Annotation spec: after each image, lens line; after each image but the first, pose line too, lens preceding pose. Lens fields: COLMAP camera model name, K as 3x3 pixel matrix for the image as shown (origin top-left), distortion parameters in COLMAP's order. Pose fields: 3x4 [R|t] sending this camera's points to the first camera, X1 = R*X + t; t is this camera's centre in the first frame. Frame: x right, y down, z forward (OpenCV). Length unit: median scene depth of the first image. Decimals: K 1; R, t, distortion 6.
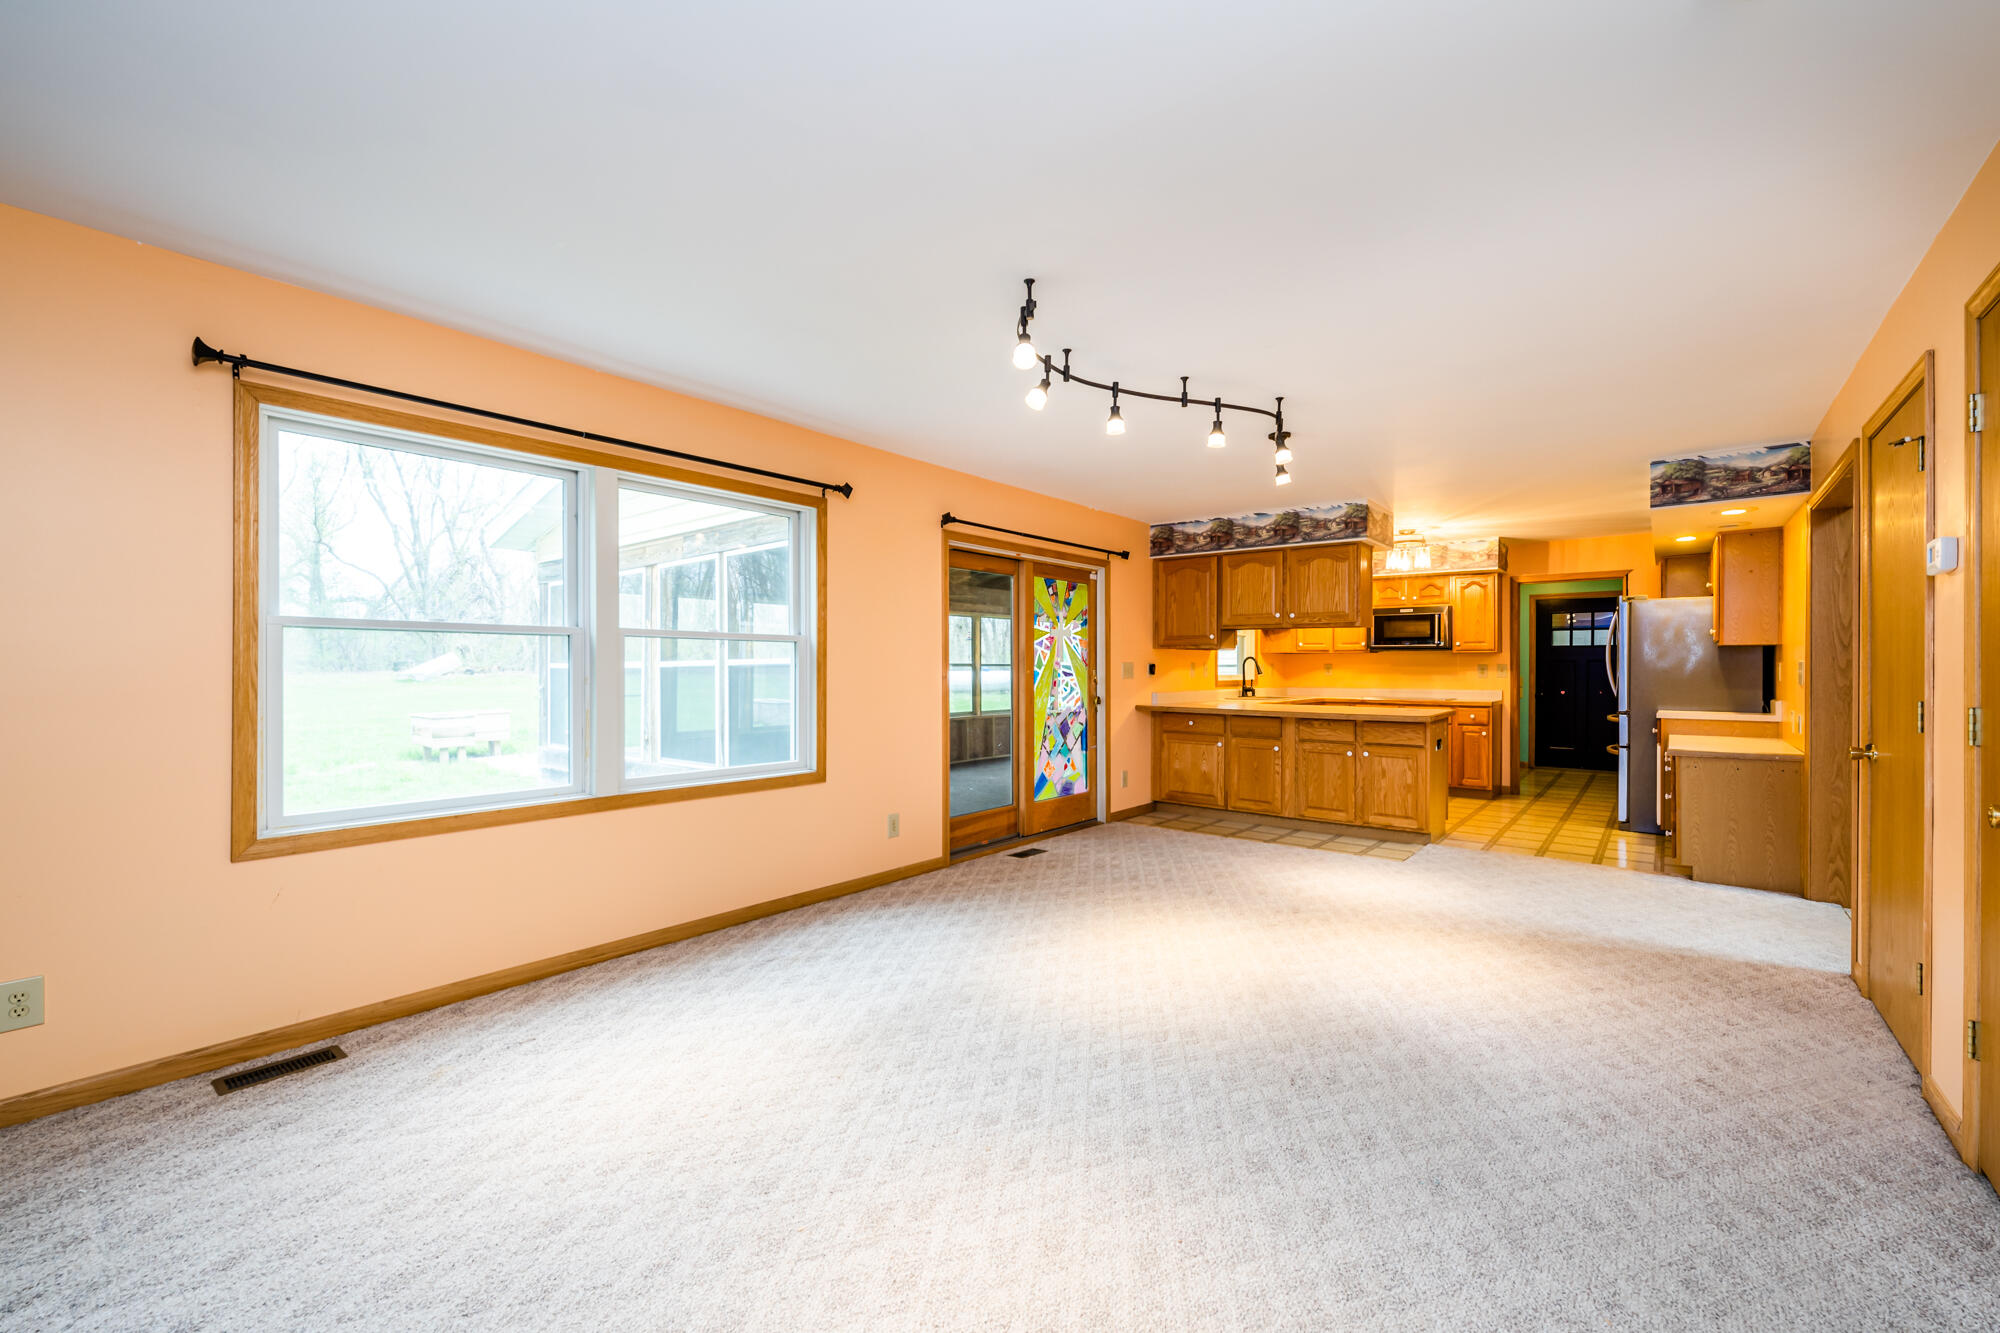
lens RADIAL K [[801.6, 0, 1009.4], [0, 801.6, 672.3], [0, 0, 1]] dist [0.000498, -0.000040]
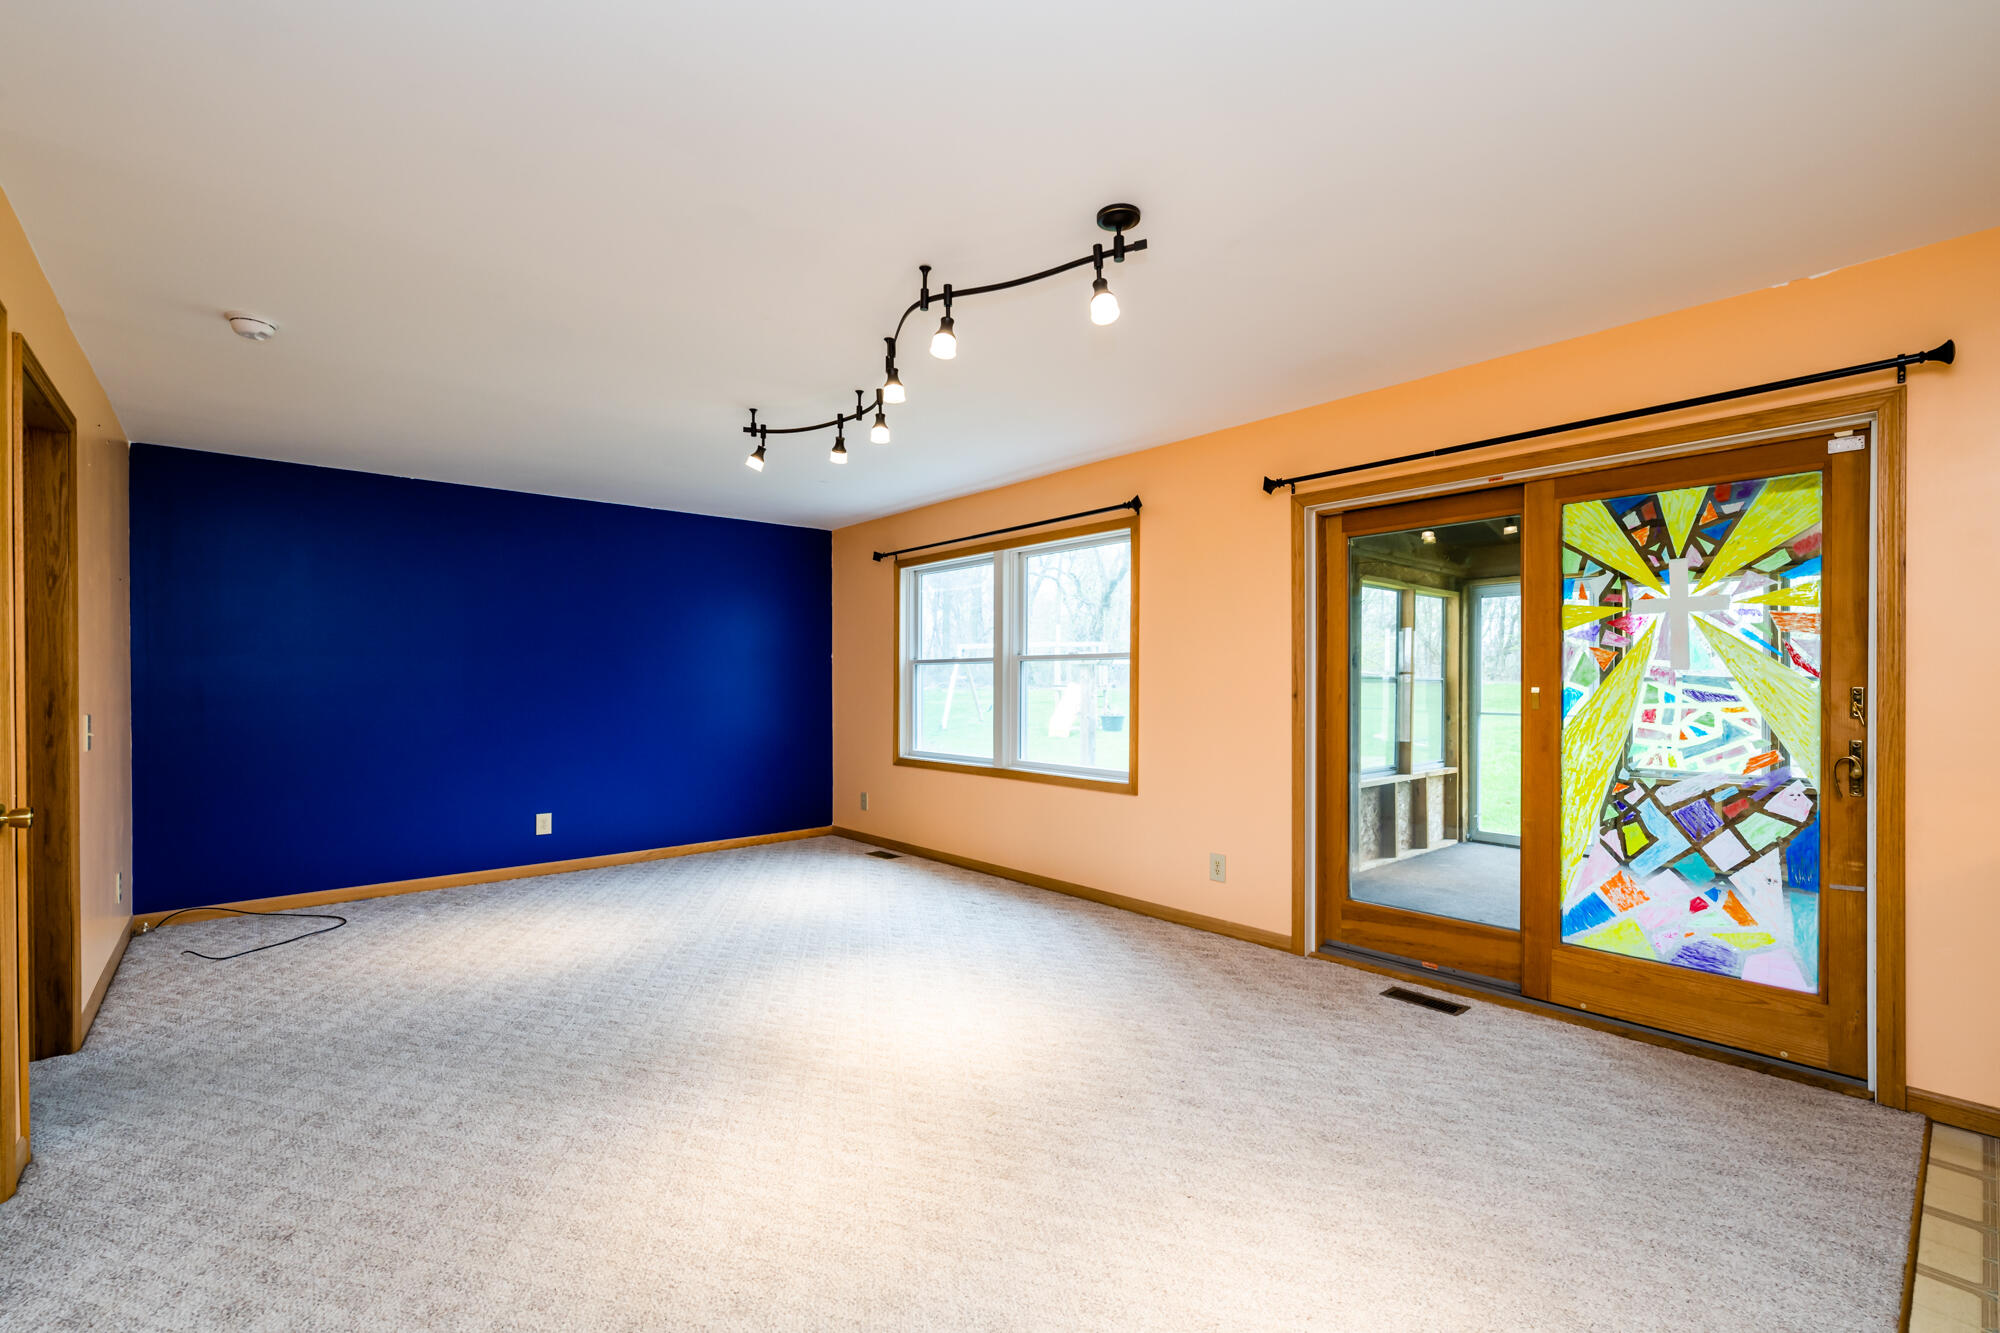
lens RADIAL K [[857.9, 0, 1001.0], [0, 857.9, 687.5], [0, 0, 1]] dist [-0.000796, 0.000041]
pose [[-0.161647, 0.005554, -0.986833, 0.868262], [-0.003952, 0.999973, 0.006275, -0.006083], [0.986841, 0.004914, -0.161621, 1.005569]]
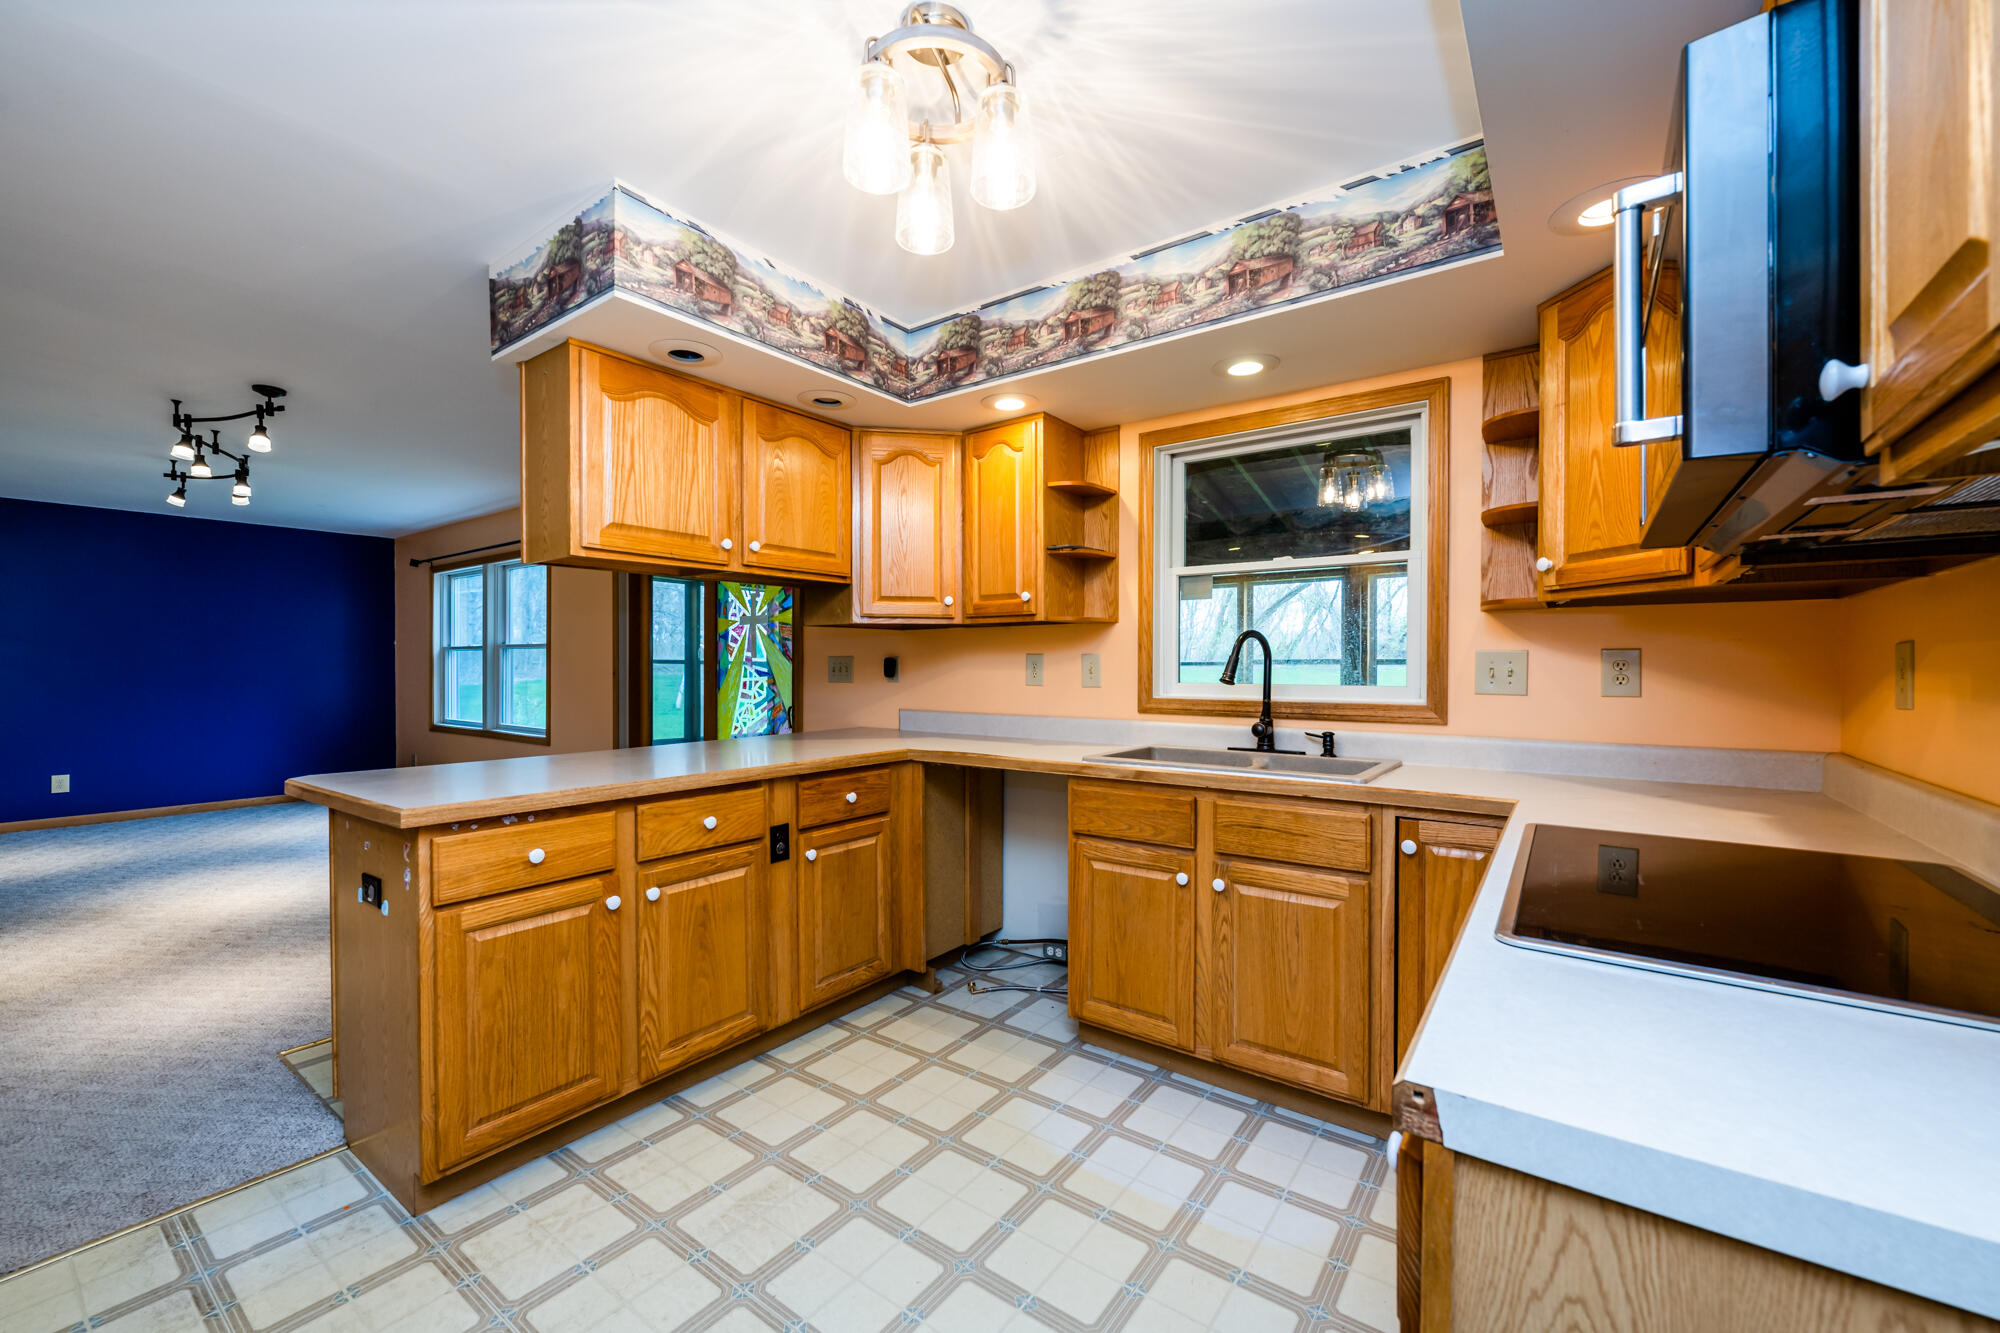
lens RADIAL K [[801.6, 0, 1009.4], [0, 801.6, 672.3], [0, 0, 1]] dist [0.000498, -0.000040]
pose [[0.057959, 0.006455, -0.998298, 1.224587], [-0.007312, 0.999955, 0.006041, -0.007842], [0.998292, 0.006950, 0.058004, 1.725497]]
